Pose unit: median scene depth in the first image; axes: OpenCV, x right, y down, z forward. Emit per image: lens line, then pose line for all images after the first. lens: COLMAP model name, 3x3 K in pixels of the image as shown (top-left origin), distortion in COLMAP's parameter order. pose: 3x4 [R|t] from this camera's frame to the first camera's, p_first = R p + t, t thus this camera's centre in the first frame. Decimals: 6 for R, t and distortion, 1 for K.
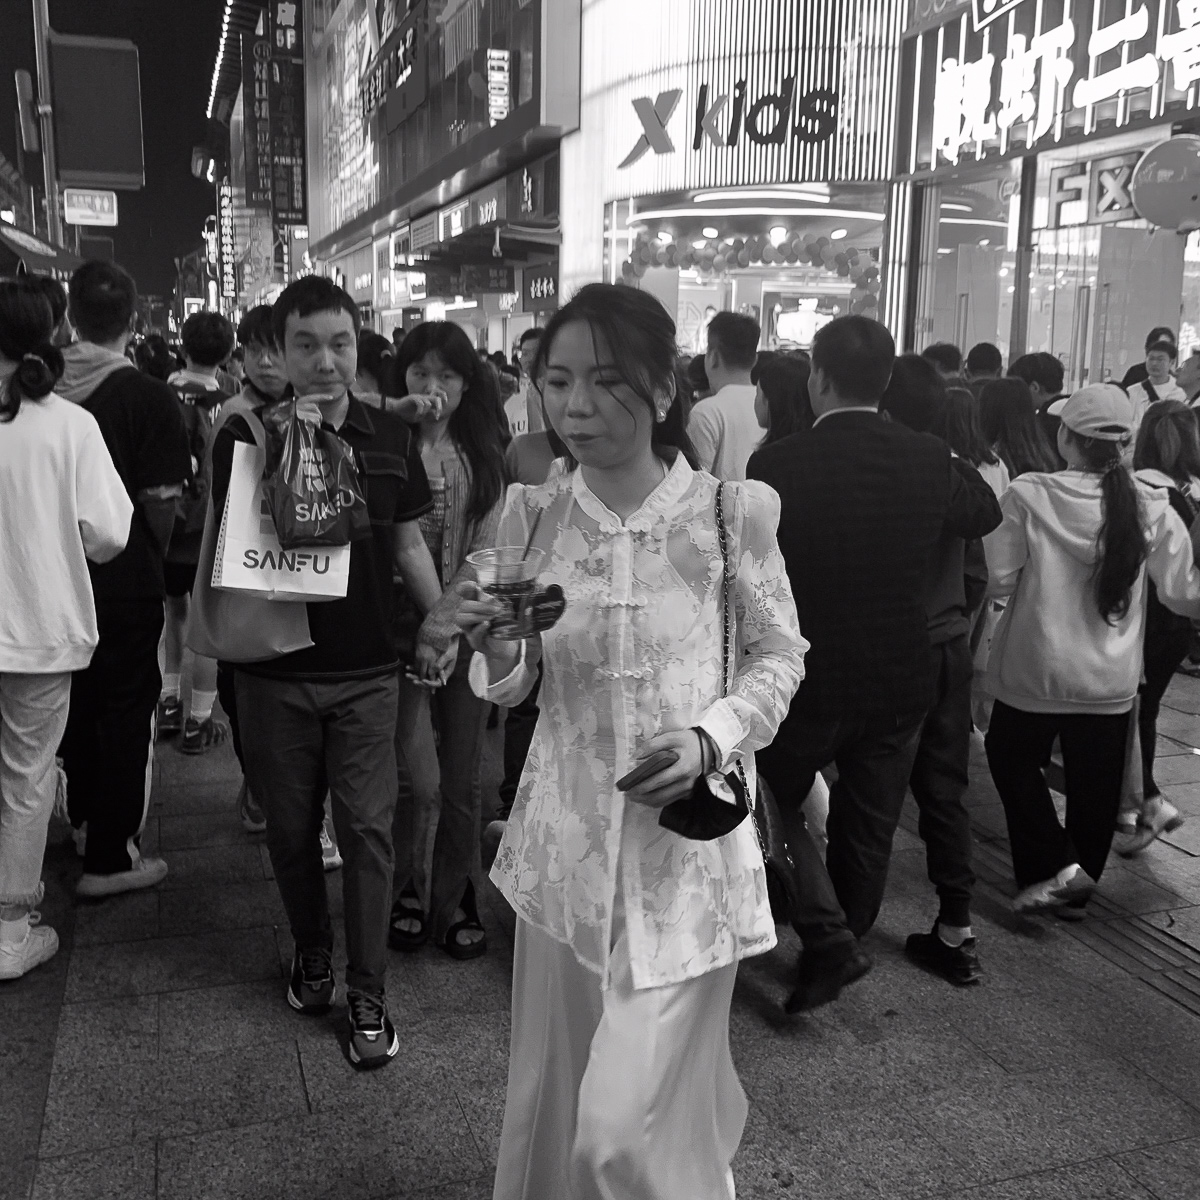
lens RADIAL K [[1256.0, 0, 598.2], [0, 1256.0, 599.9], [0, 0, 1]] dist [-0.027322, 0.000000]
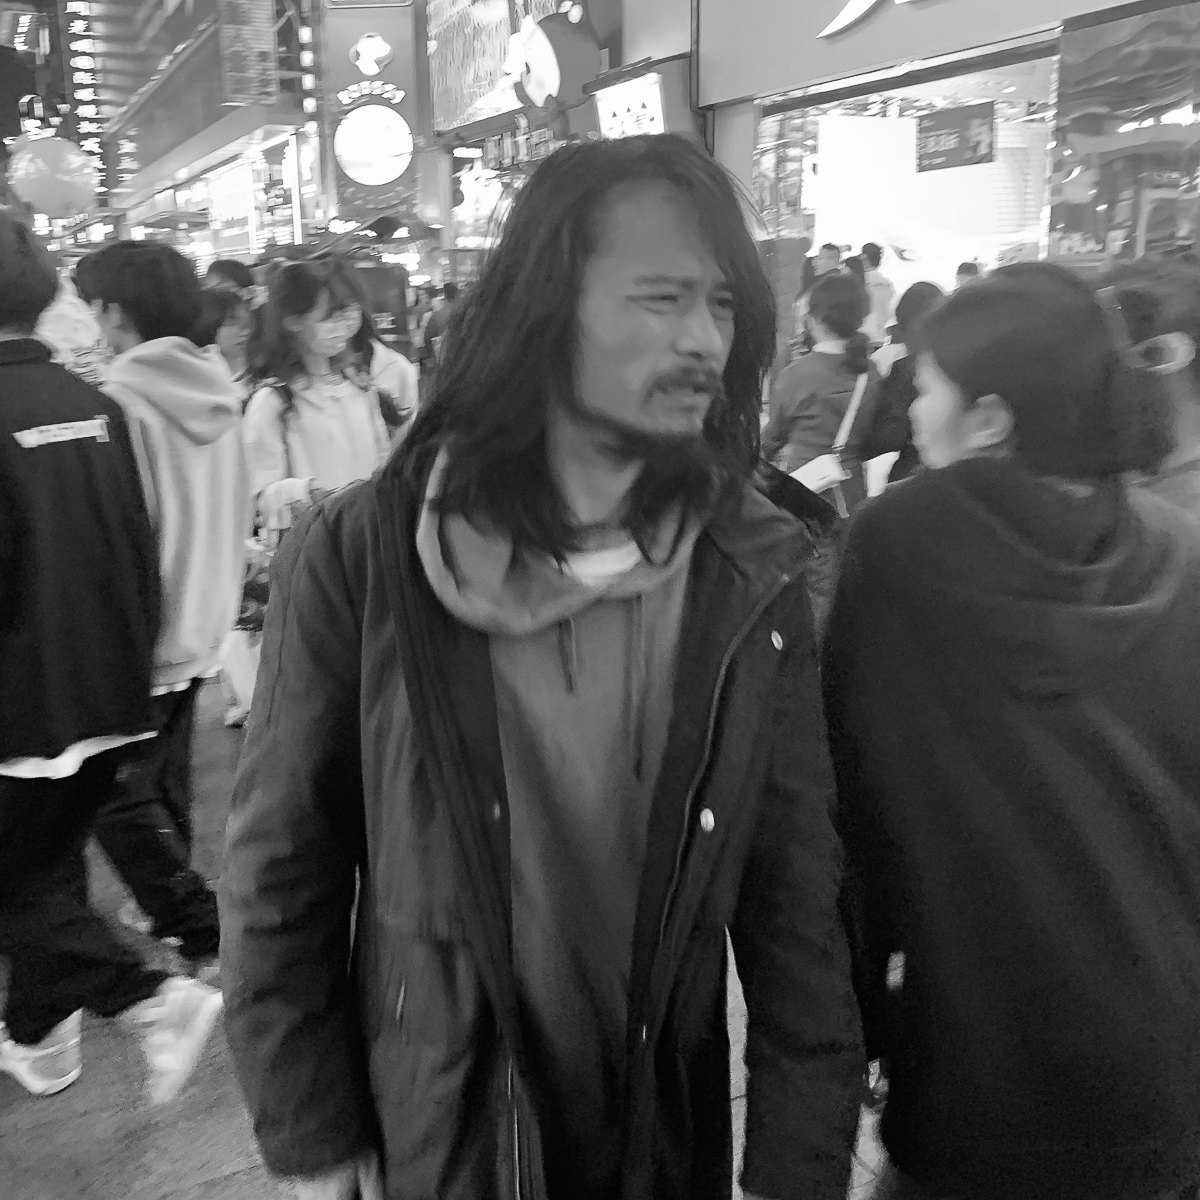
lens RADIAL K [[1256.0, 0, 601.9], [0, 1256.0, 600.8], [0, 0, 1]] dist [-0.027322, 0.000000]
pose [[0.989835, -0.052705, 0.132097, -0.149111], [0.046097, 0.997551, 0.052594, -0.074732], [-0.134545, -0.045970, 0.989841, 0.388311]]
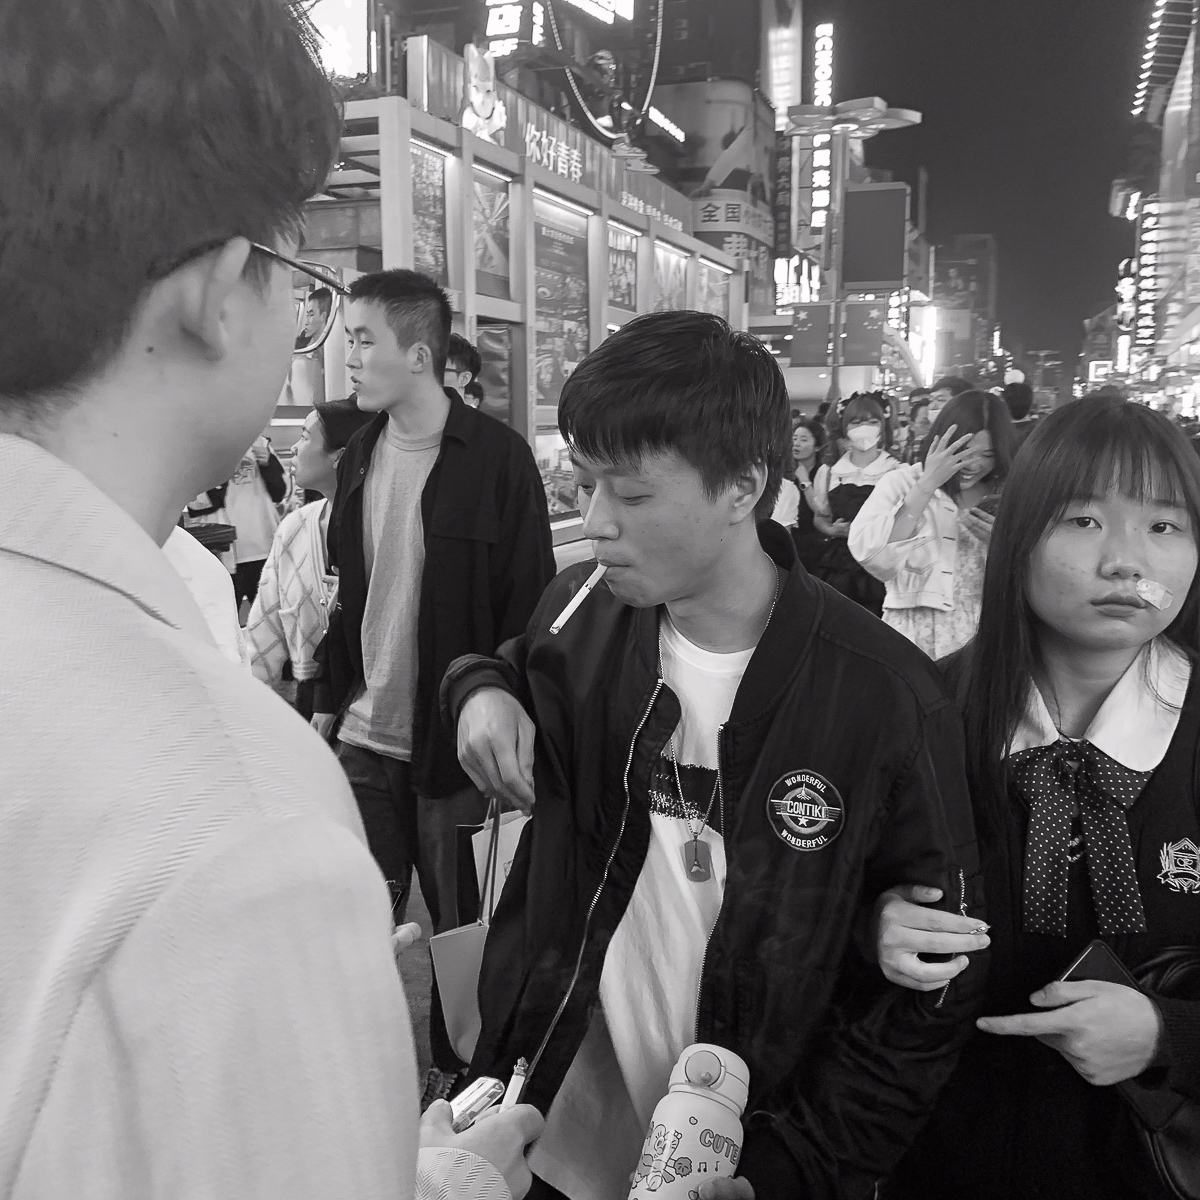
lens RADIAL K [[1256.0, 0, 598.7], [0, 1256.0, 598.6], [0, 0, 1]] dist [-0.027322, 0.000000]
pose [[0.774610, 0.069713, -0.628585, -0.063730], [-0.103662, 0.994459, -0.017454, -0.041187], [0.623885, 0.078681, 0.777545, 0.212088]]
